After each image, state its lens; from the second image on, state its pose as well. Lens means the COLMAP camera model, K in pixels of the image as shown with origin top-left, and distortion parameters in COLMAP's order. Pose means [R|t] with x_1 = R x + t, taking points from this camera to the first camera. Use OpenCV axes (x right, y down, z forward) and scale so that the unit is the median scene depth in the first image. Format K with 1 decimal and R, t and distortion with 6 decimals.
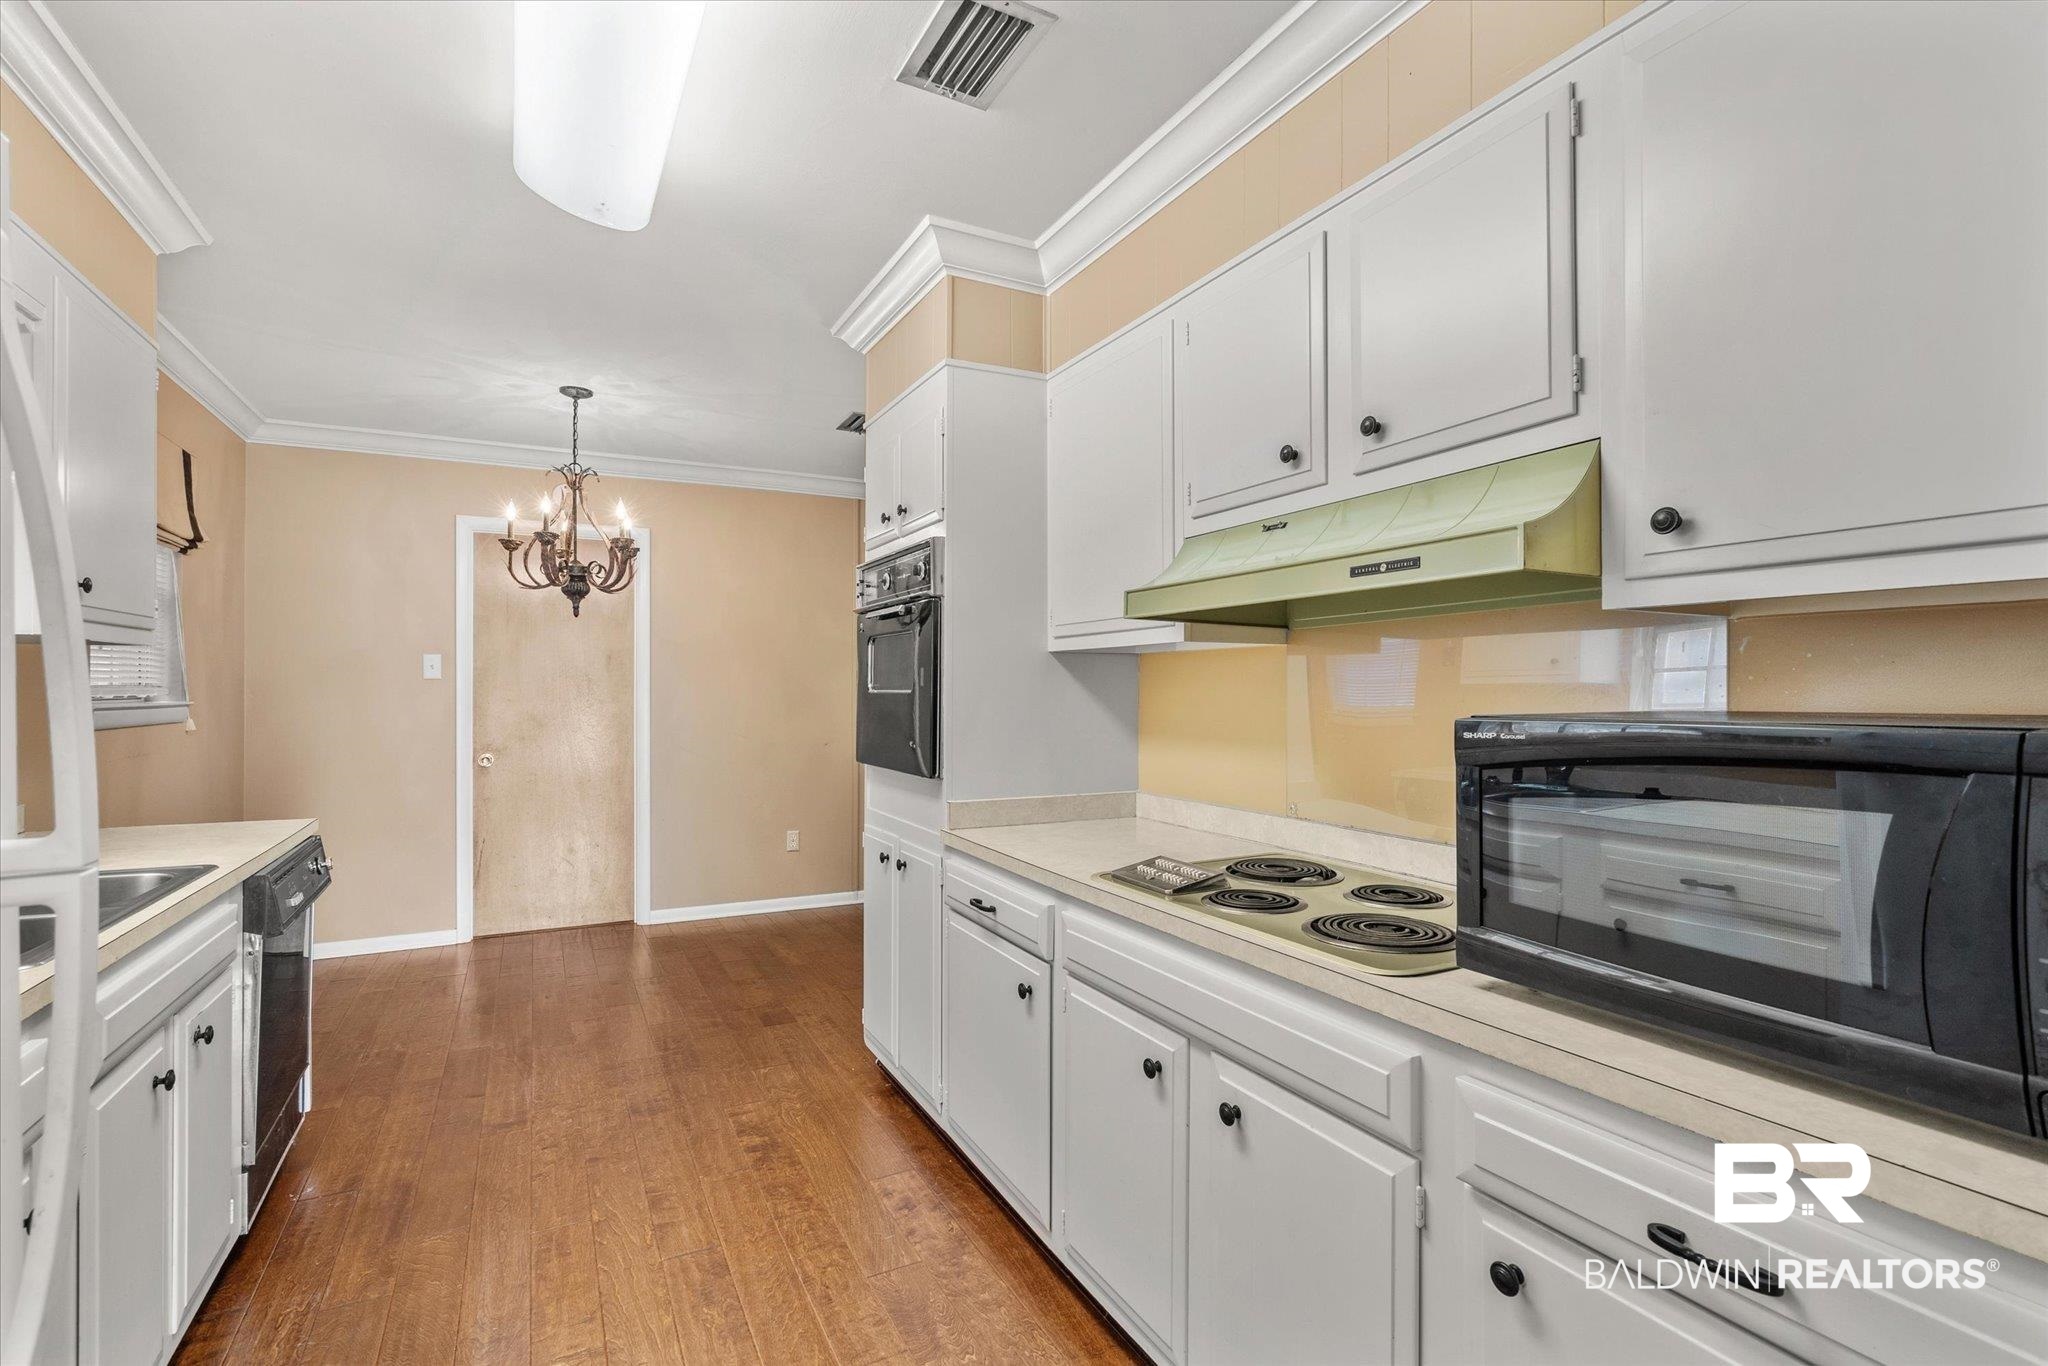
lens RADIAL K [[940.3, 0, 1004.0], [0, 940.3, 673.0], [0, 0, 1]] dist [-0.003327, -0.000050]
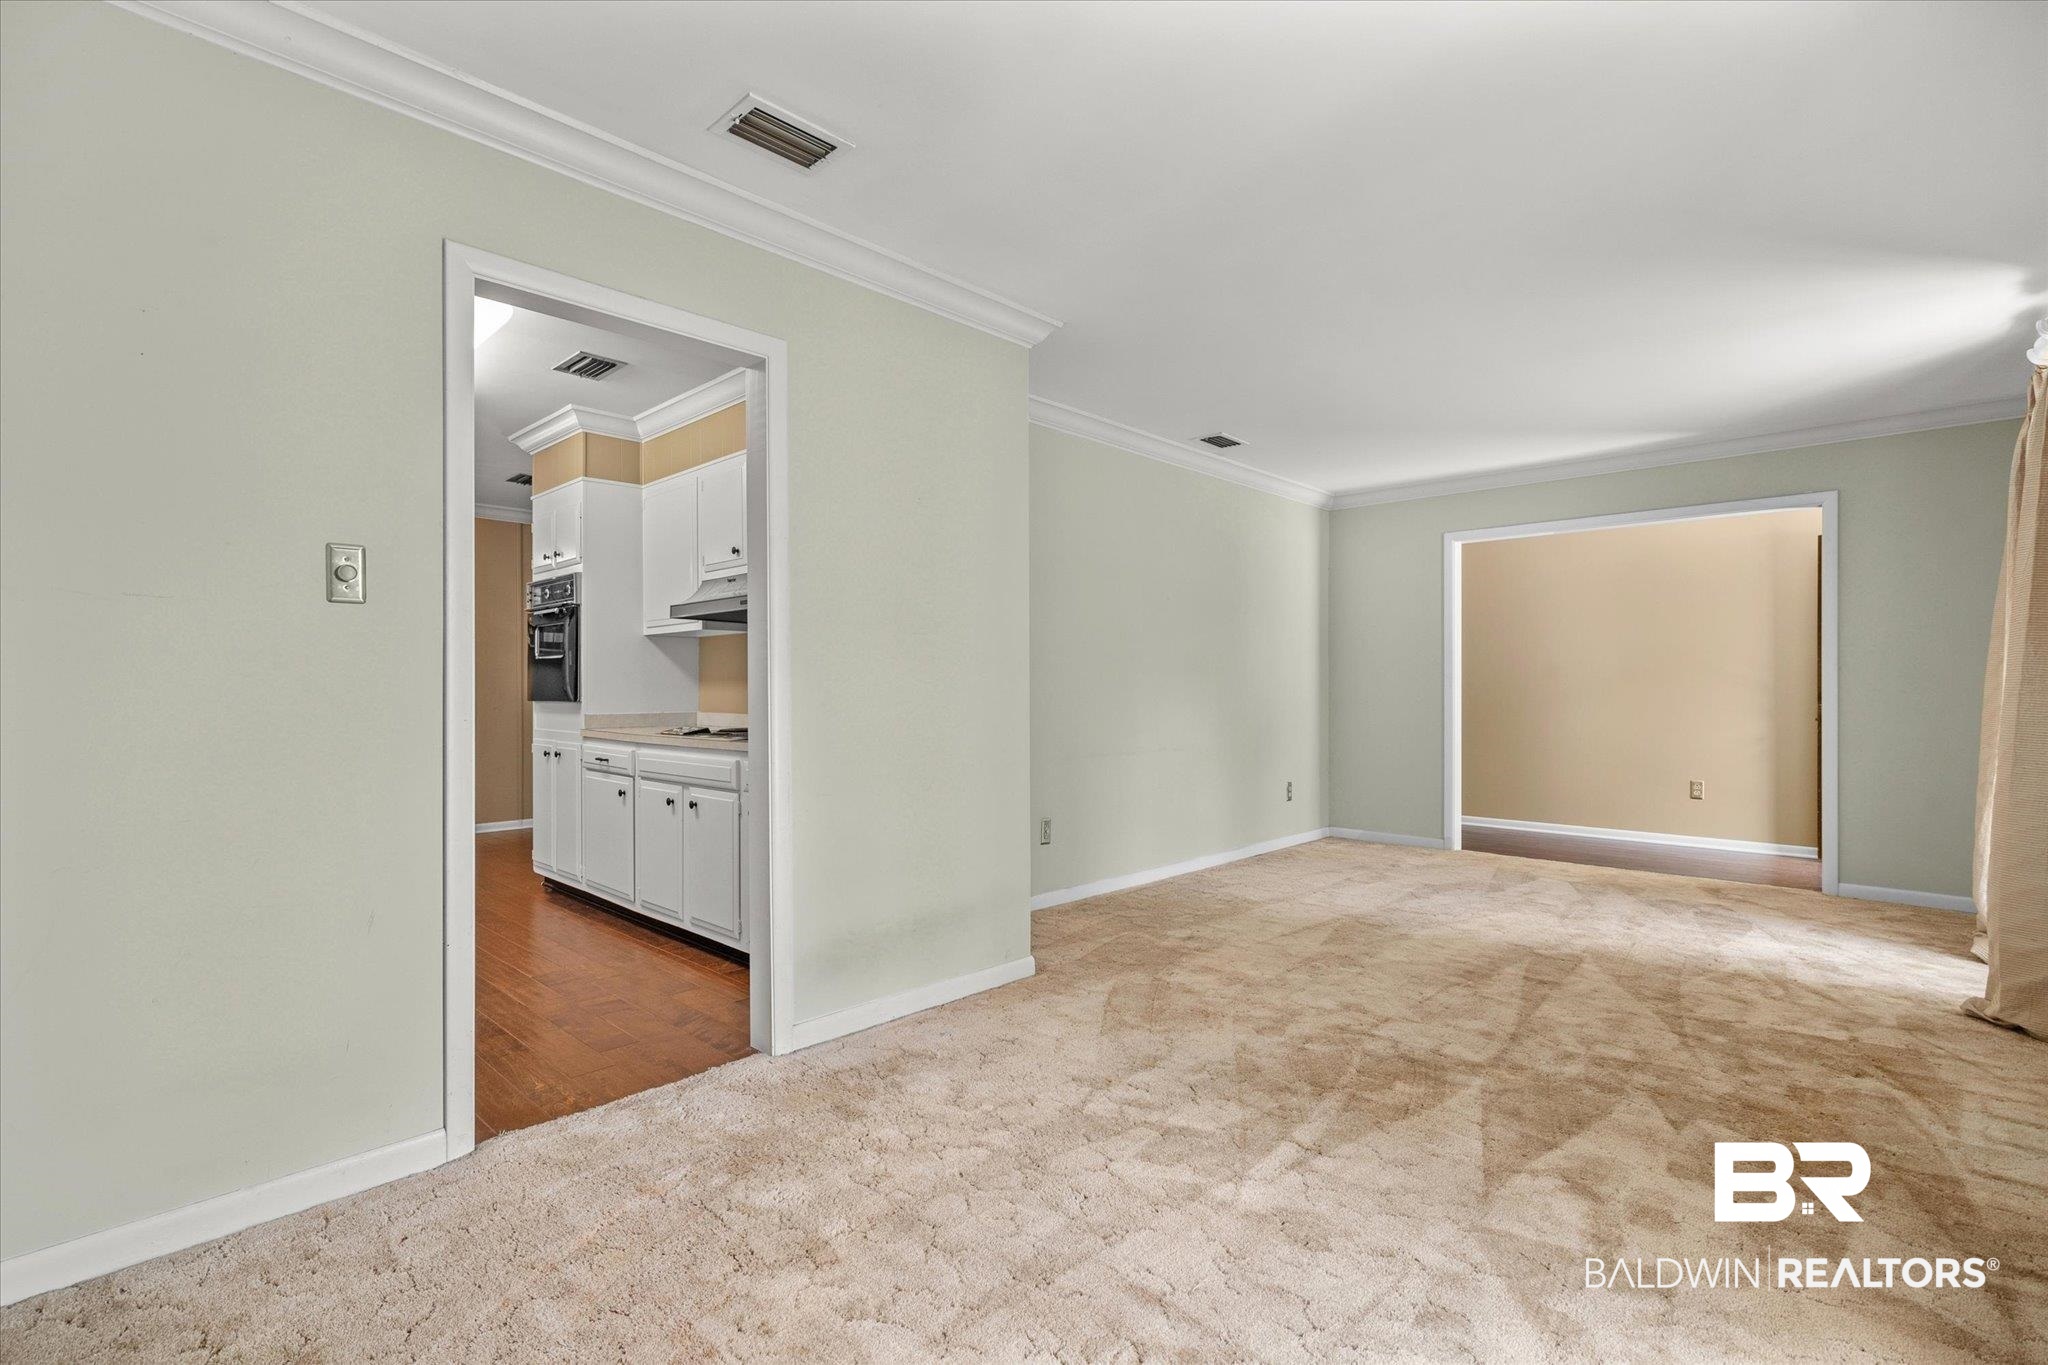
lens RADIAL K [[940.3, 0, 1004.0], [0, 940.3, 672.5], [0, 0, 1]] dist [-0.003327, -0.000050]
pose [[0.944333, -0.005513, 0.328944, 0.113043], [0.004286, 0.999981, 0.004453, 0.048362], [-0.328962, -0.002795, 0.944339, -1.033134]]
